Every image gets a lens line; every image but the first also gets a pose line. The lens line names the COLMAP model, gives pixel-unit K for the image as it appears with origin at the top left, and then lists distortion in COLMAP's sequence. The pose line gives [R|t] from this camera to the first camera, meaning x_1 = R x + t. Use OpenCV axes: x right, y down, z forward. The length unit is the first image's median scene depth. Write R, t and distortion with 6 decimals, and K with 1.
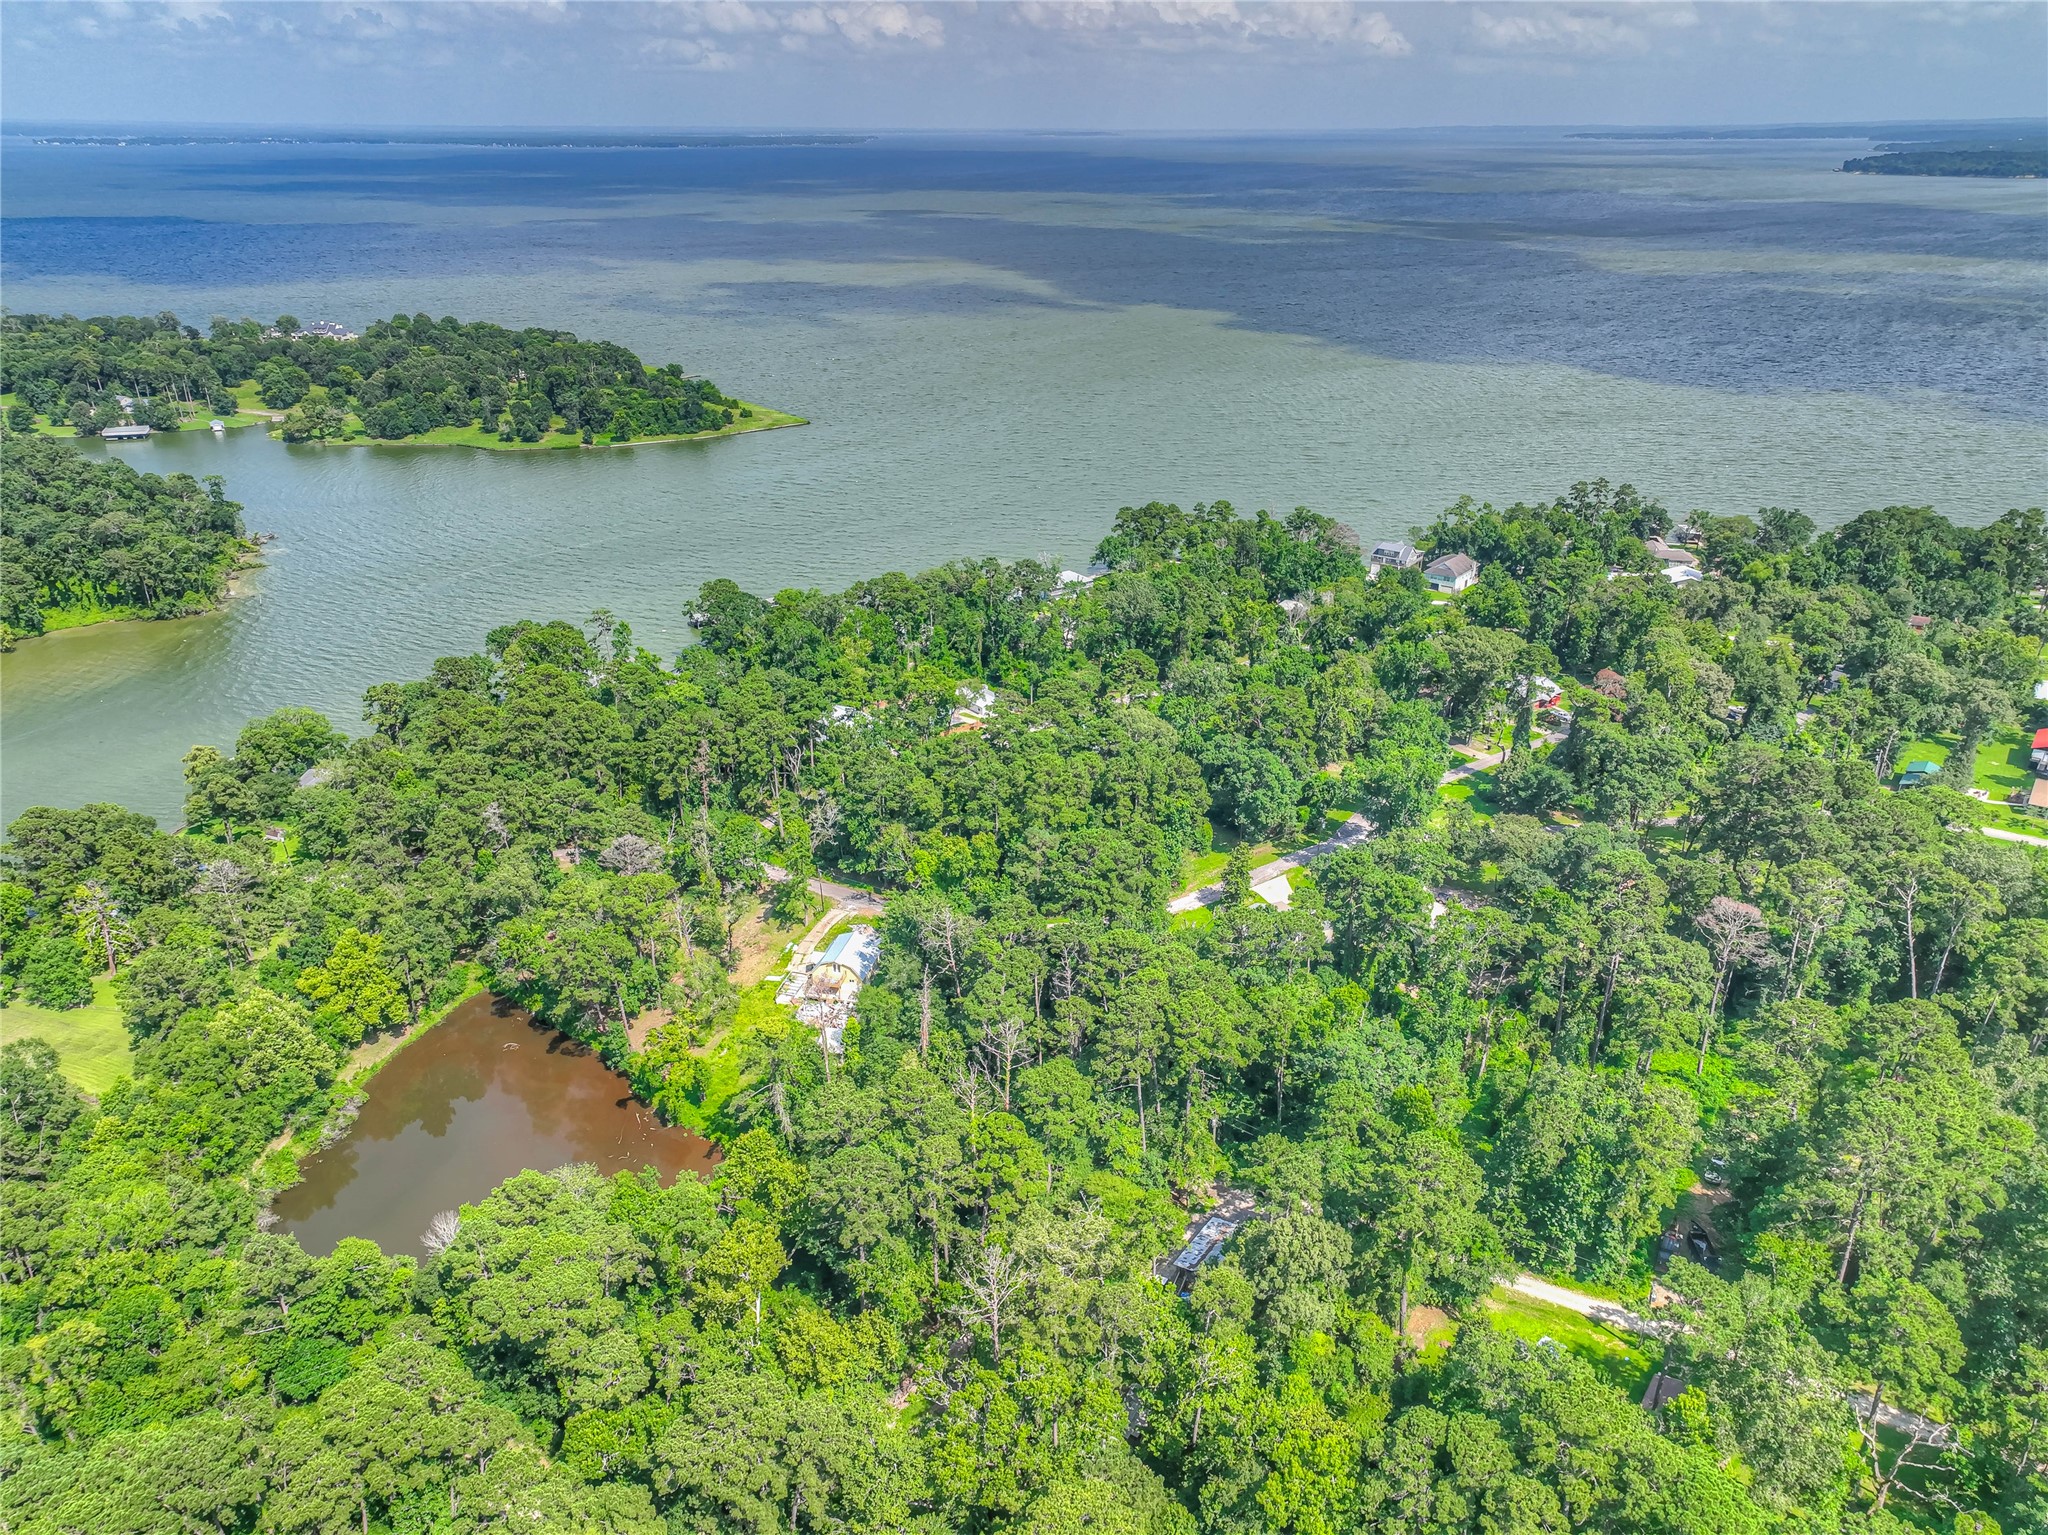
lens RADIAL K [[1436.9, 0, 1025.1], [0, 1436.9, 768.8], [0, 0, 1]] dist [0.011527, 0.020827]
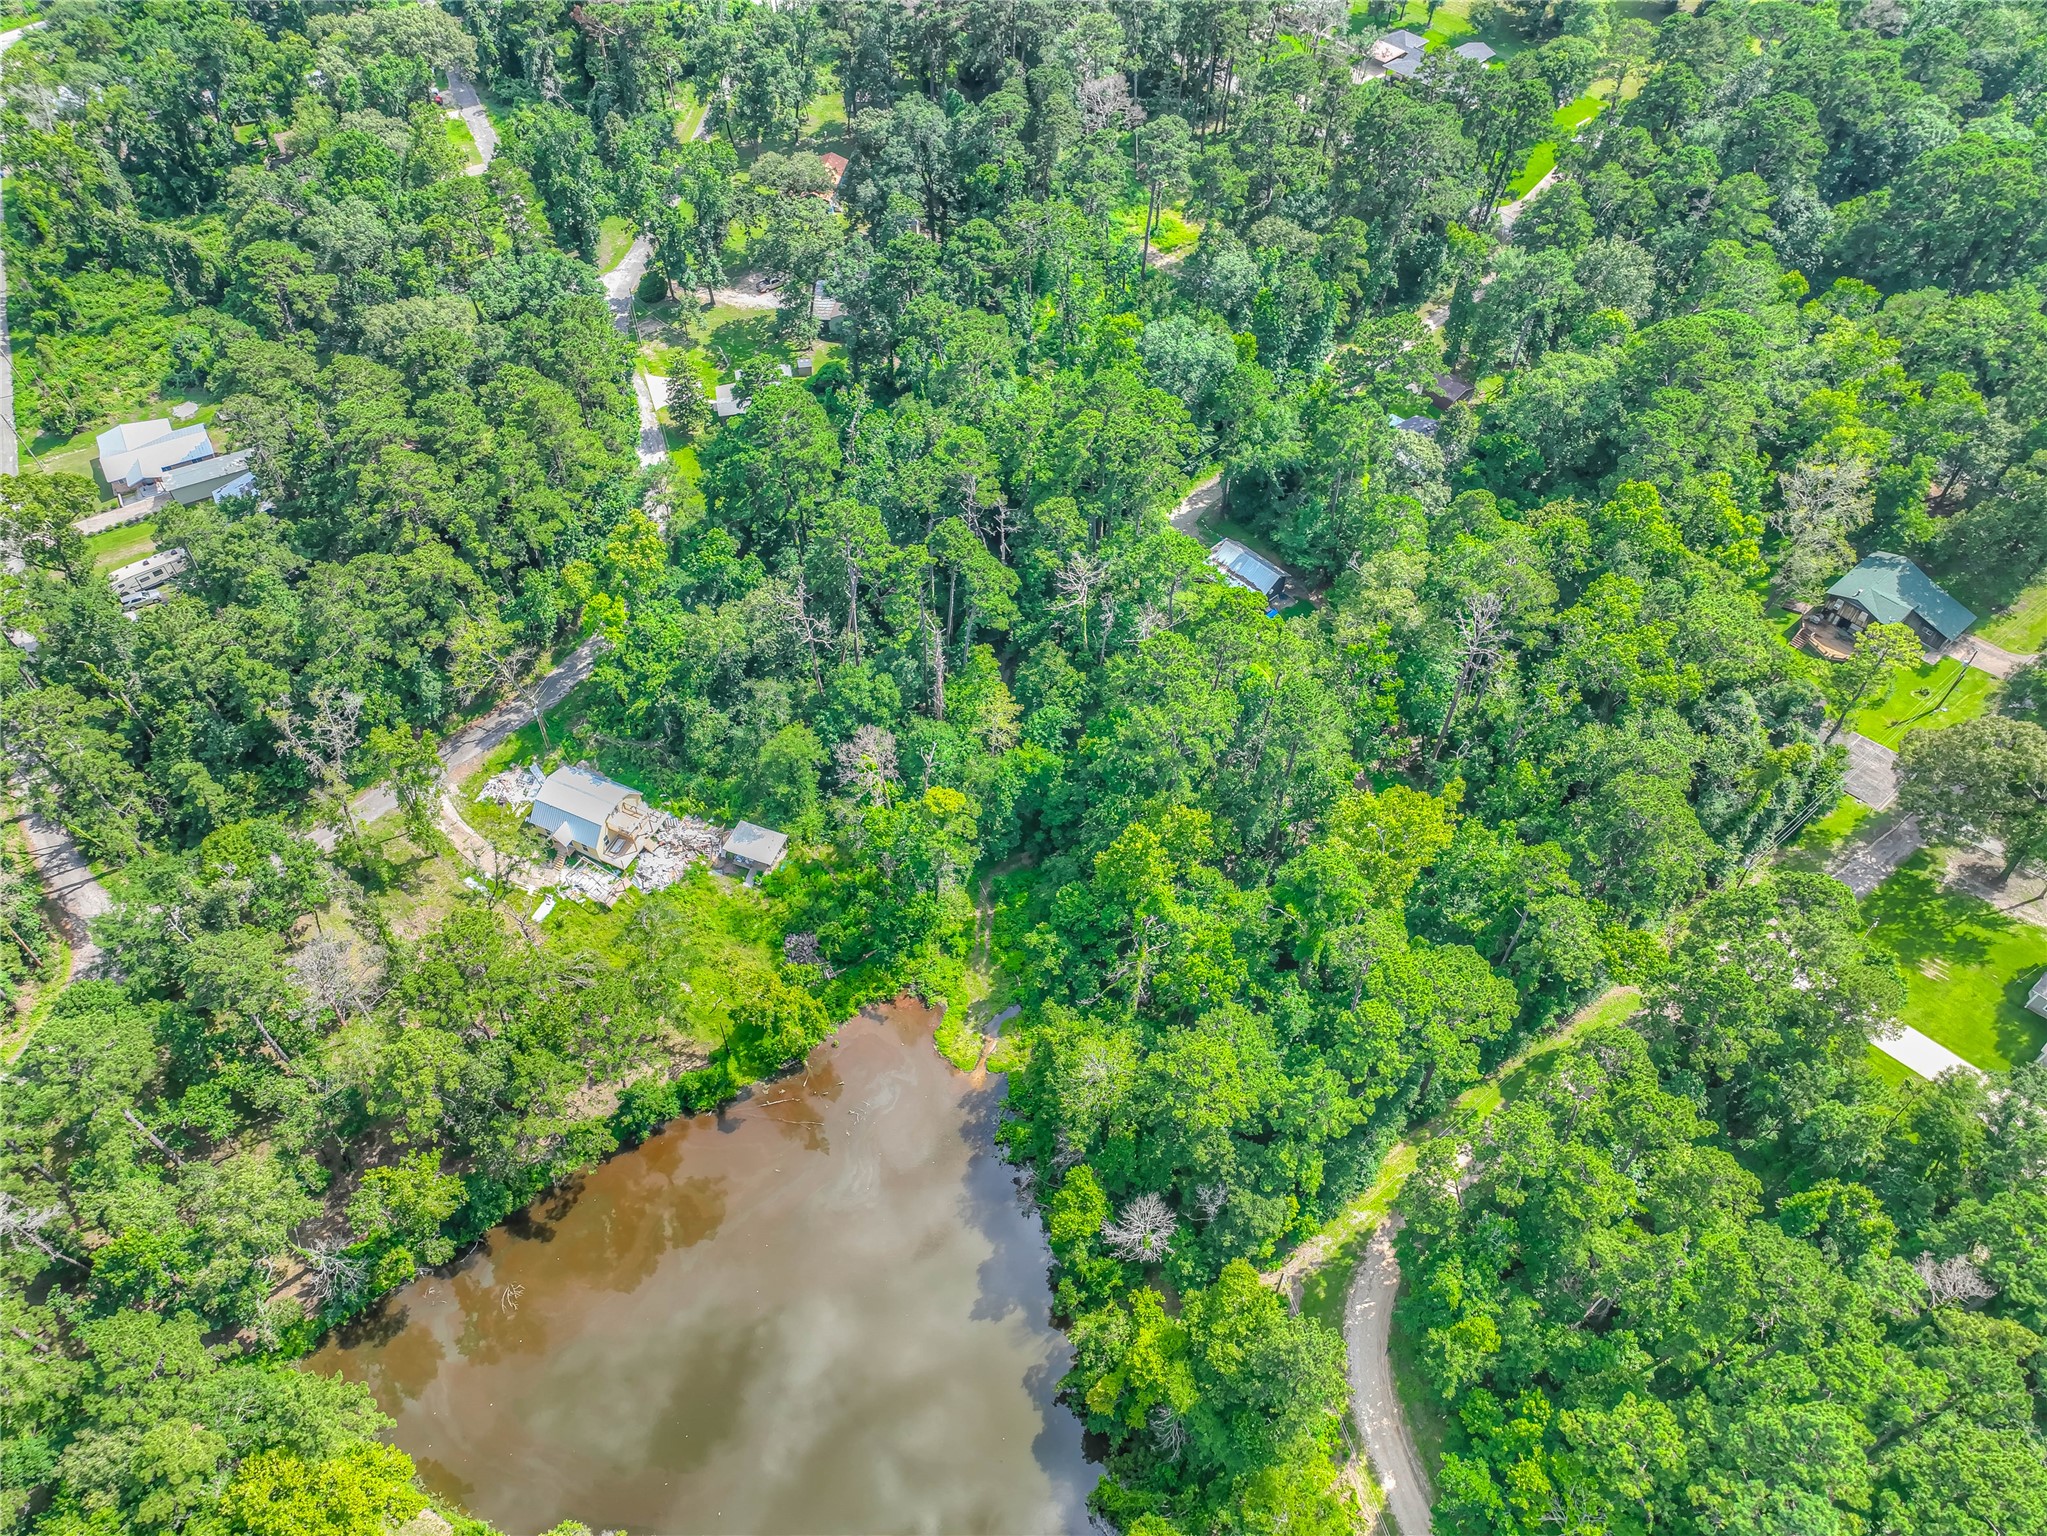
lens RADIAL K [[1434.4, 0, 1026.3], [0, 1434.4, 768.9], [0, 0, 1]] dist [0.009557, 0.025386]
pose [[0.206825, -0.744559, 0.634709, -0.430625], [0.396691, 0.656836, 0.641251, -0.202762], [-0.894349, 0.119157, 0.431210, 0.428364]]
